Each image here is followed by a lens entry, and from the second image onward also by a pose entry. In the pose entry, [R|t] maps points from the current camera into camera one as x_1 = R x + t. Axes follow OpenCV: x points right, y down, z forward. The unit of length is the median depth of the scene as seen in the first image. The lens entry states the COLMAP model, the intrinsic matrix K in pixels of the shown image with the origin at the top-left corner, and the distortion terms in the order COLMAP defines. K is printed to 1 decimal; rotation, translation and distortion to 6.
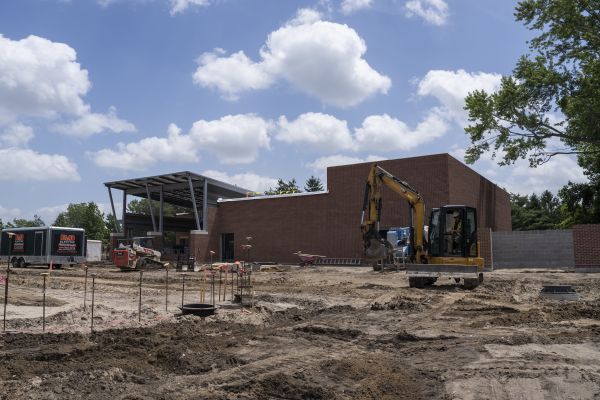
lens RADIAL K [[729.2, 0, 300.1], [0, 729.2, 213.2], [0, 0, 1]] dist [0.077844, 0.001808]
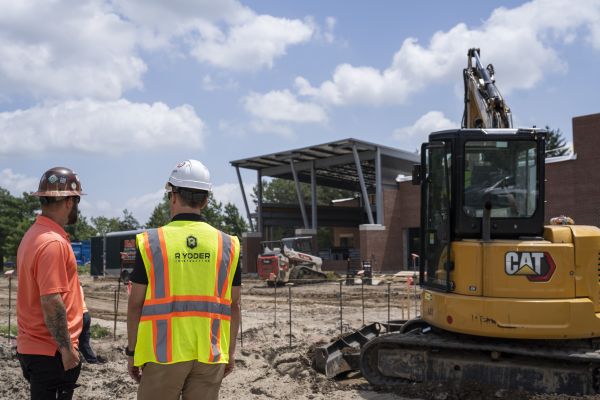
lens RADIAL K [[729.2, 0, 300.1], [0, 729.2, 213.2], [0, 0, 1]] dist [0.077844, 0.001808]
pose [[0.949468, -0.047495, -0.310249, 0.008218], [0.046542, 0.998861, -0.010477, 0.017224], [0.310394, -0.004492, 0.950597, 0.340080]]
